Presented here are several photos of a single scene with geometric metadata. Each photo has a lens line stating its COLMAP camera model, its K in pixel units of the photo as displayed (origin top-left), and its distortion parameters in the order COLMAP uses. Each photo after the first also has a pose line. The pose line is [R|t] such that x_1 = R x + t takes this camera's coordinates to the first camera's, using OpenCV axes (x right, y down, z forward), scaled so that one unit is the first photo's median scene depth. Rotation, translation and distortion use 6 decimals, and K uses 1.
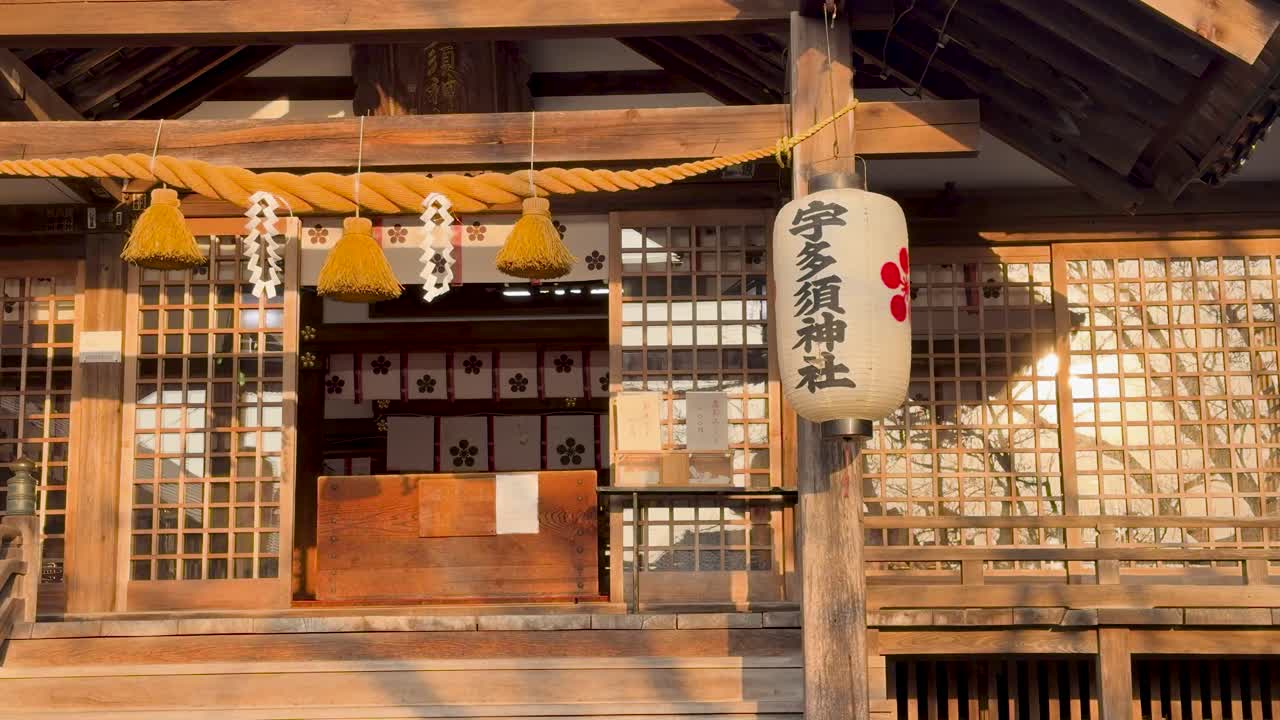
lens RADIAL K [[2083.9, 0, 641.2], [0, 2083.9, 353.5], [0, 0, 1]] dist [0.117753, 0.000000]
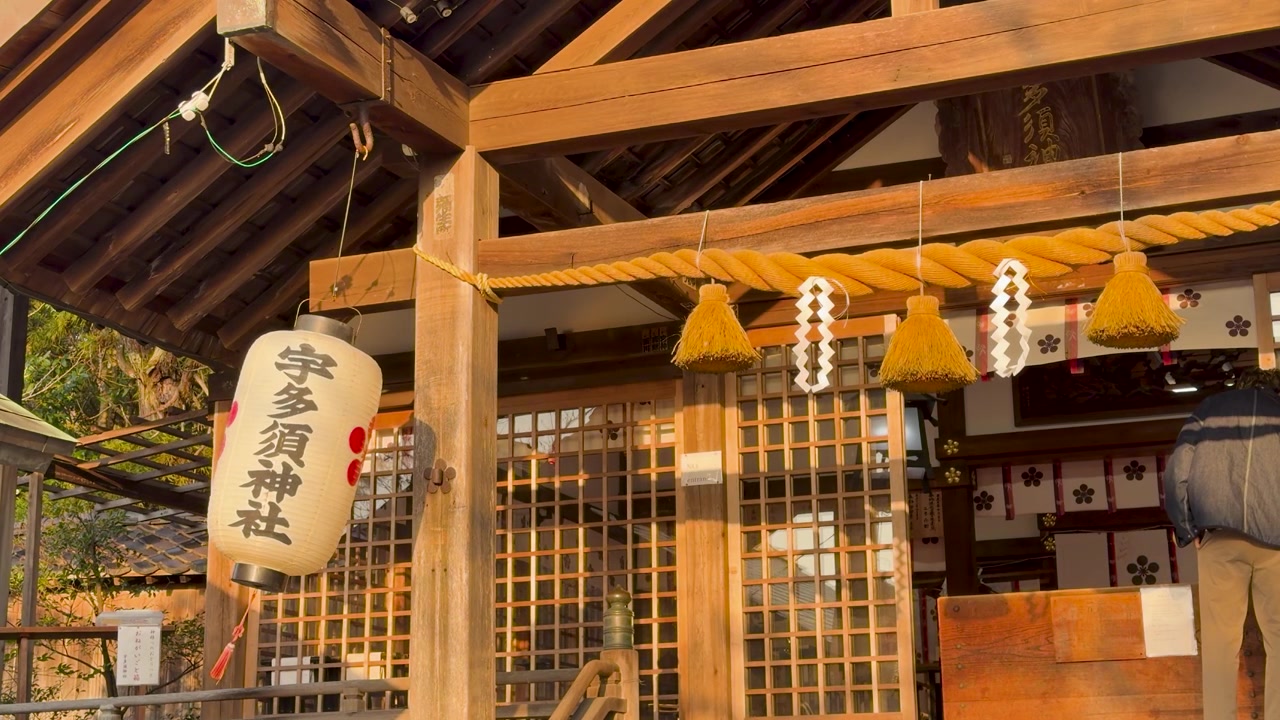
lens RADIAL K [[2075.7, 0, 639.7], [0, 2075.7, 354.6], [0, 0, 1]] dist [0.158456, 0.000000]
pose [[0.941211, -0.082101, -0.327691, 0.028922], [0.061580, 0.995463, -0.072535, 0.012231], [0.332159, 0.048091, 0.941996, 0.105788]]
